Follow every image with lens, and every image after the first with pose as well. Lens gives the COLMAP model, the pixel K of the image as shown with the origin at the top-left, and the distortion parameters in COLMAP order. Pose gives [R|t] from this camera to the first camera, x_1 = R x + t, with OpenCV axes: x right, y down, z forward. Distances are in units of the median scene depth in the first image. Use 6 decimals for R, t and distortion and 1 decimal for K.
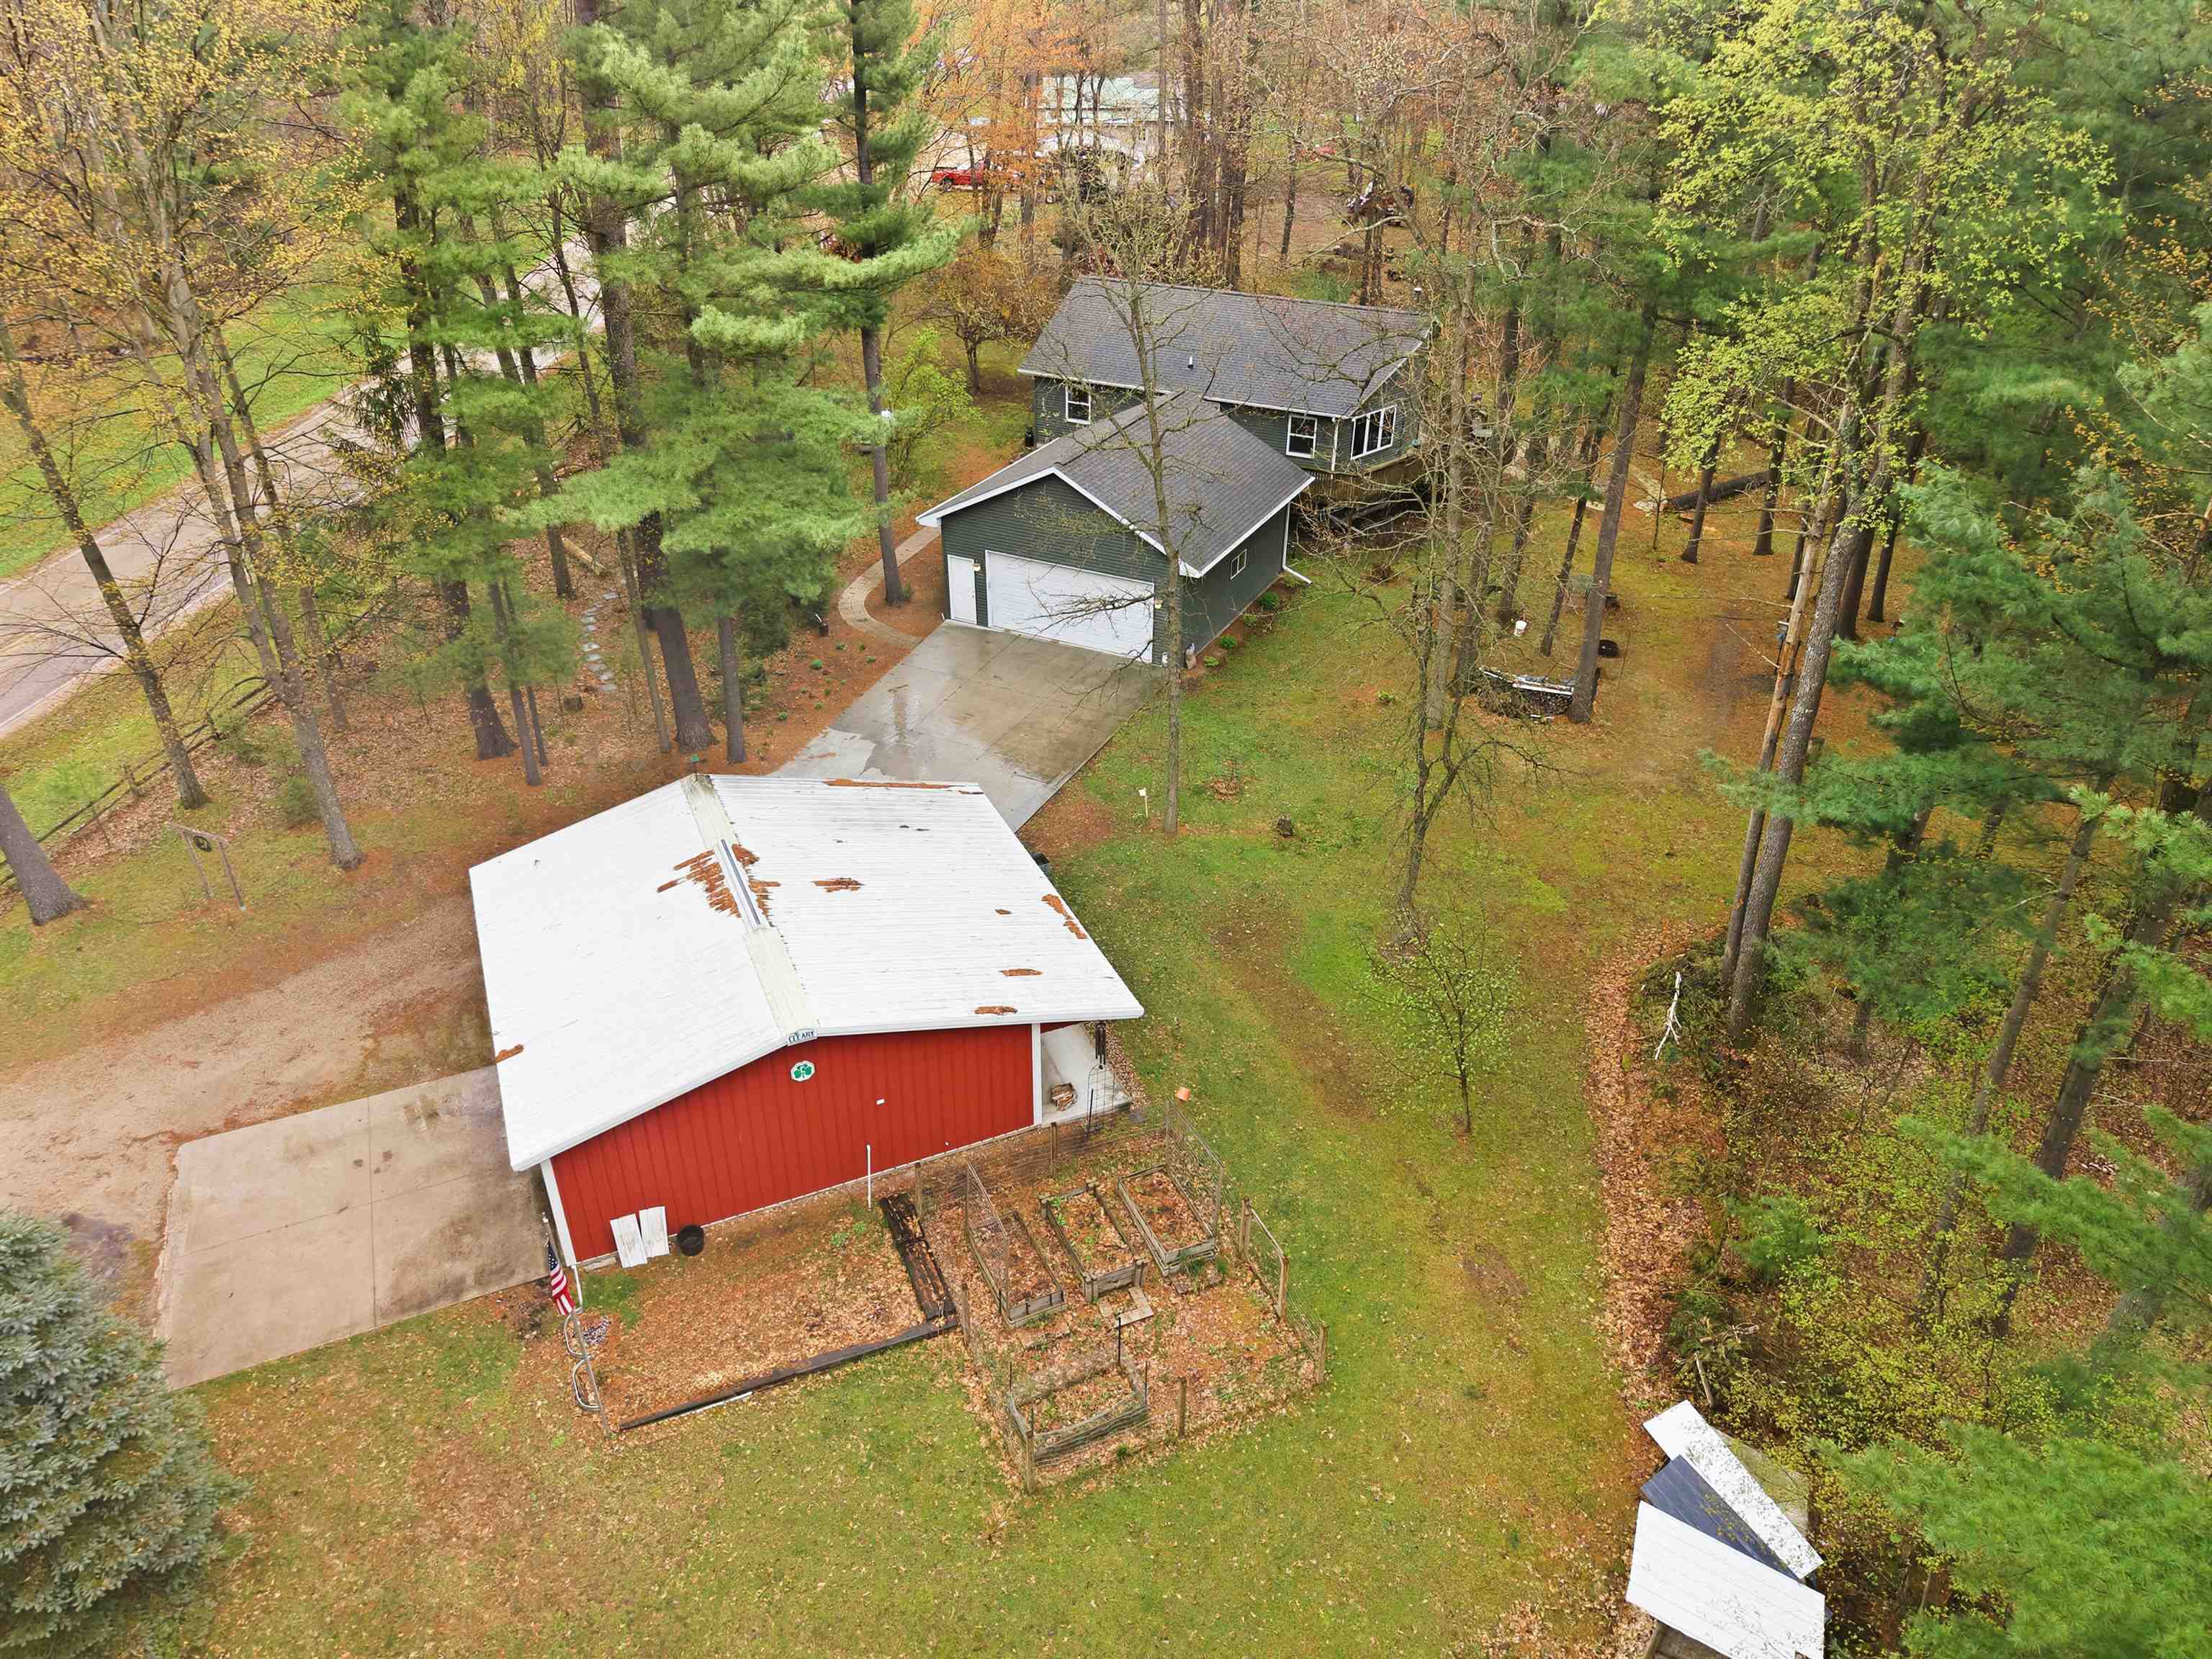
lens RADIAL K [[1515.9, 0, 1106.0], [0, 1515.9, 829.5], [0, 0, 1]] dist [0.006798, -0.000046]
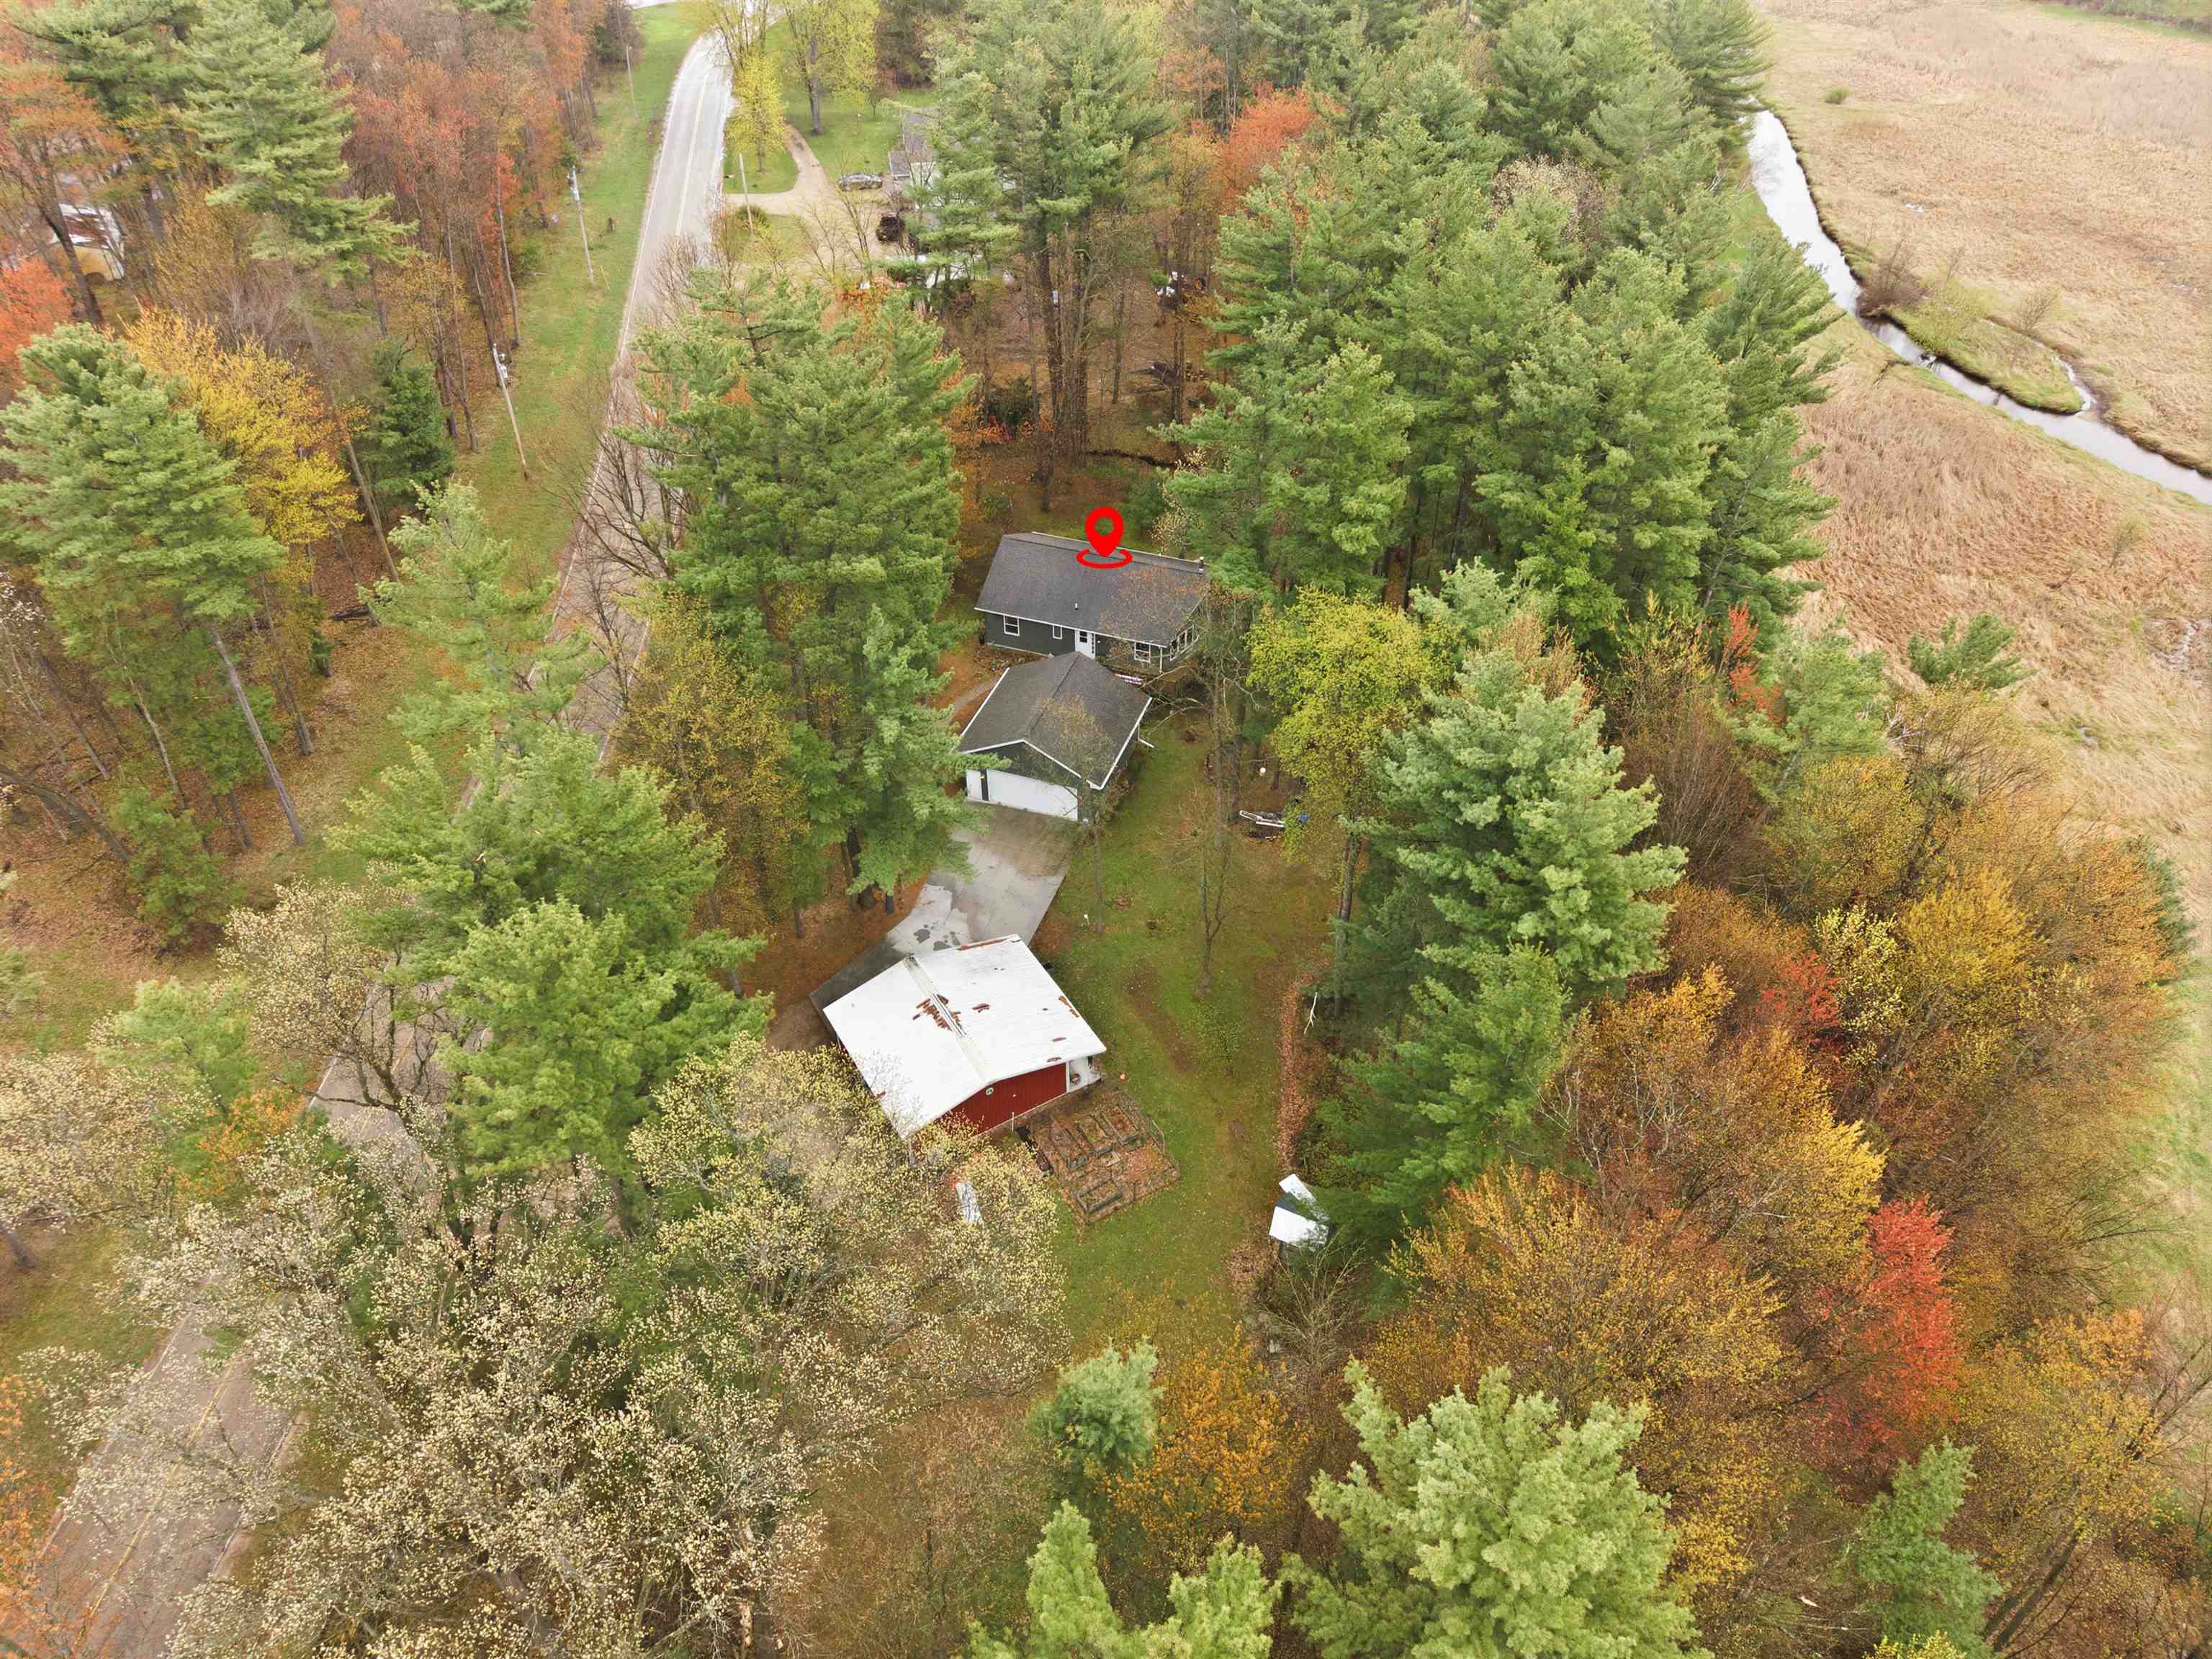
lens RADIAL K [[1536.0, 0, 1106.0], [0, 1536.0, 829.5], [0, 0, 1]] dist [-0.003382, -0.001054]
pose [[0.992034, -0.085627, 0.092394, -0.186227], [0.067400, 0.980434, 0.184950, -0.736267], [-0.106423, -0.177249, 0.978395, -1.526038]]
